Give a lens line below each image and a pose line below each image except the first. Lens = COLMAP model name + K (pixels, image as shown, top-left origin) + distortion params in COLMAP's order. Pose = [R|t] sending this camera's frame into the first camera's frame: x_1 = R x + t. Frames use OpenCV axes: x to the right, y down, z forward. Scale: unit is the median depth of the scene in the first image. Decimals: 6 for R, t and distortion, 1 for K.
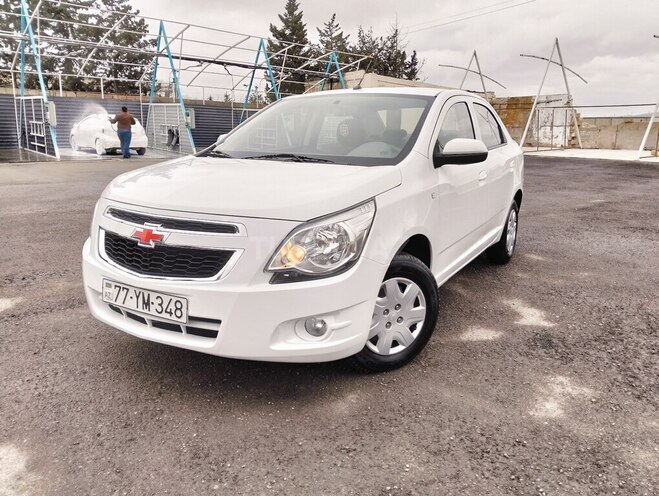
lens RADIAL K [[511.0, 0, 329.5], [0, 511.0, 248.0], [0, 0, 1]] dist [0.061086, -0.152749]
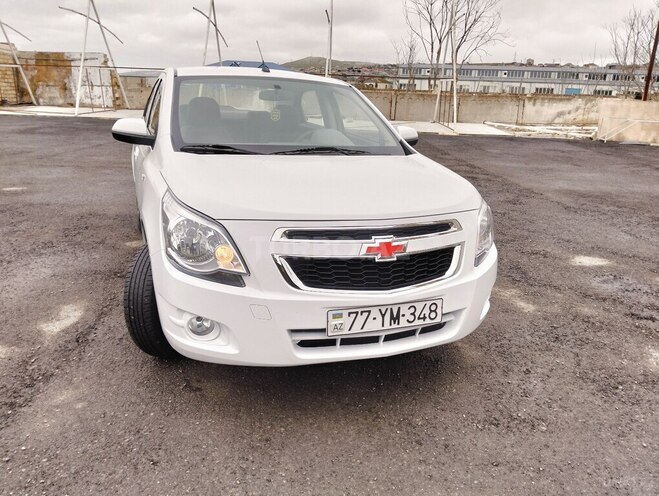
lens RADIAL K [[511.0, 0, 329.5], [0, 511.0, 248.0], [0, 0, 1]] dist [0.061086, -0.152749]
pose [[0.625649, -0.202372, 0.753398, -1.115869], [0.141884, 0.979177, 0.145194, -0.175558], [-0.767094, 0.016054, 0.641334, 0.470546]]
